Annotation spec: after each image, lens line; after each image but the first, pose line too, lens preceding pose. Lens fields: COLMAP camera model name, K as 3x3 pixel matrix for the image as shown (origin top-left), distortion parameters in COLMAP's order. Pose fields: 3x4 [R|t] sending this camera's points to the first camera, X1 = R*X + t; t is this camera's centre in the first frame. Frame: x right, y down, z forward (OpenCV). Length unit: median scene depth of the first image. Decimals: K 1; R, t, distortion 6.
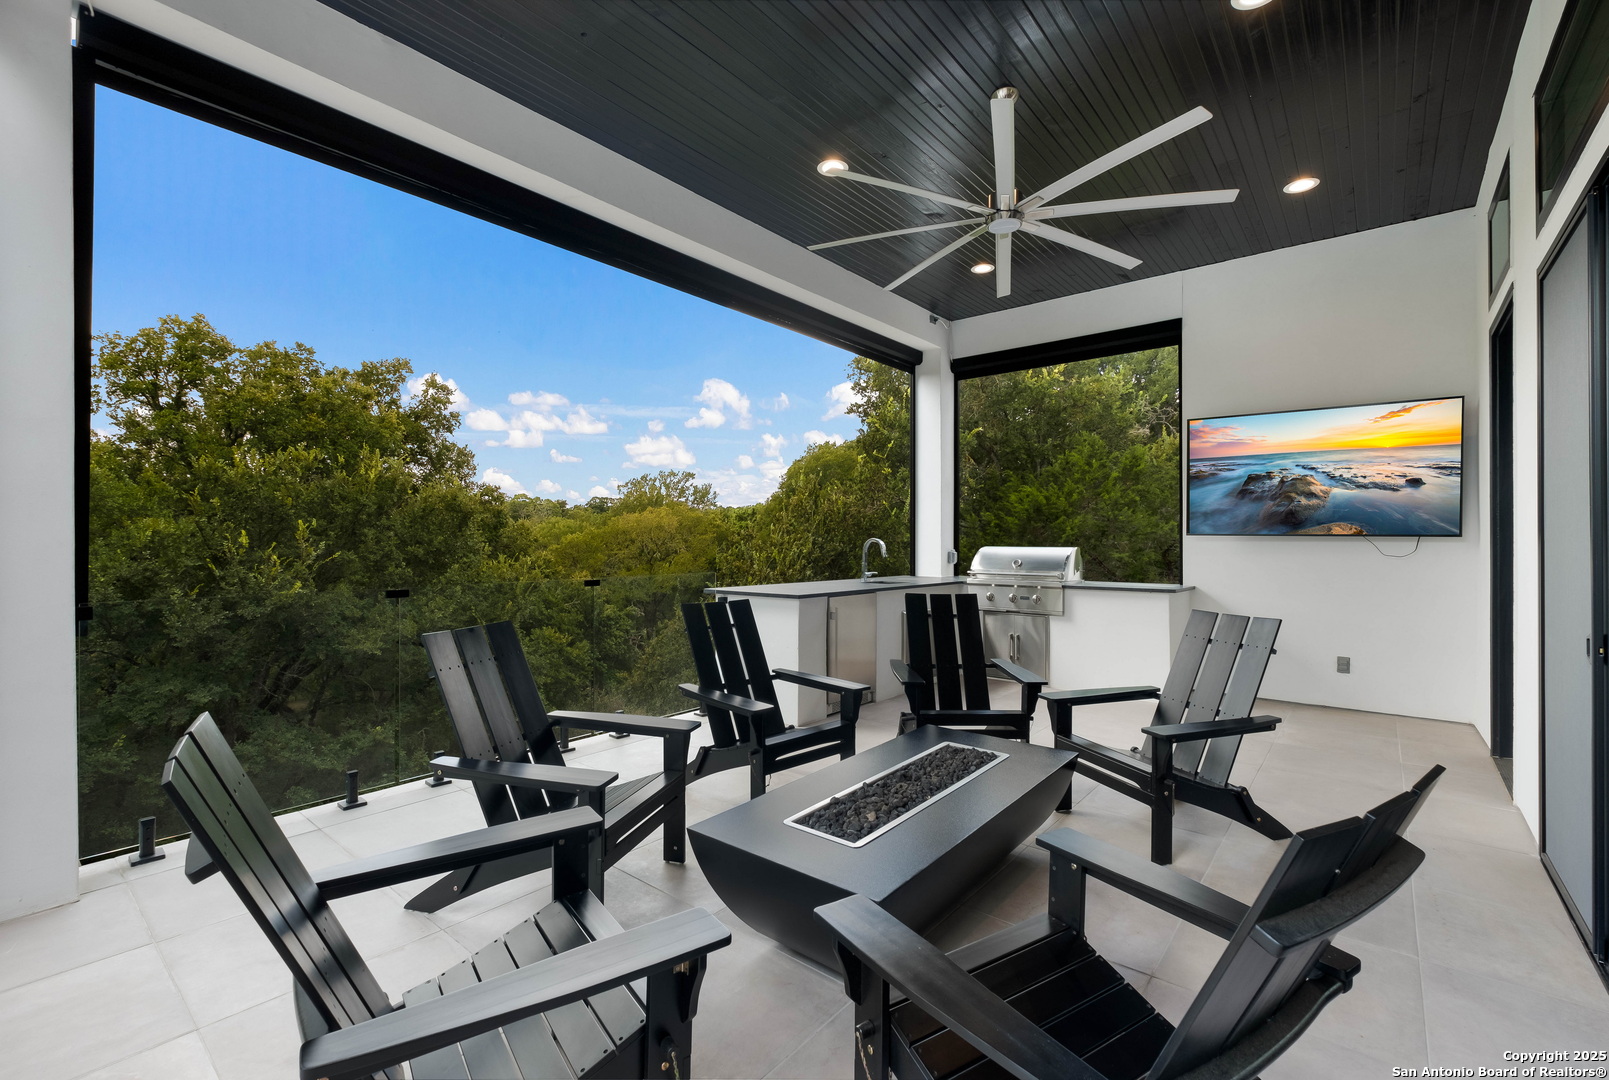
lens RADIAL K [[697.0, 0, 804.5], [0, 697.0, 540.0], [0, 0, 1]] dist [0.000388, 0.000006]
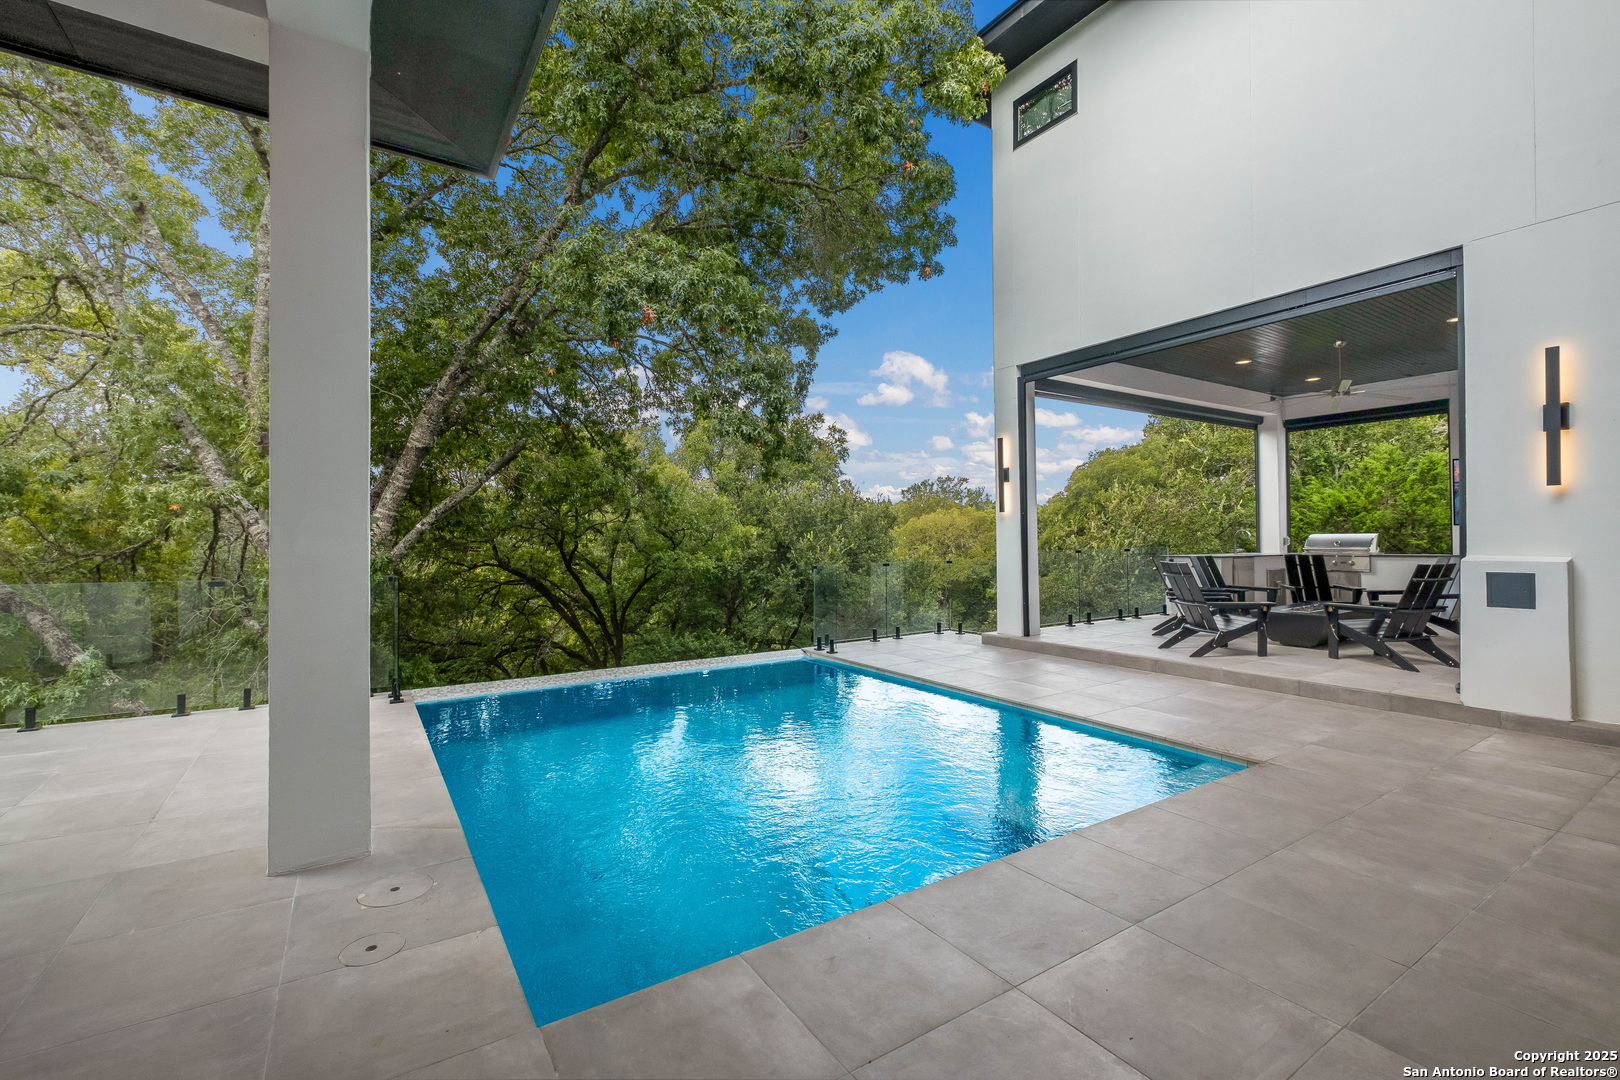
lens RADIAL K [[696.8, 0, 810.0], [0, 696.8, 540.0], [0, 0, 1]] dist [-0.000295, -0.000005]
pose [[0.952976, -0.011772, -0.302818, -0.198595], [0.012529, 0.999921, 0.000558, 0.003509], [0.302787, -0.004326, 0.953048, -0.496898]]
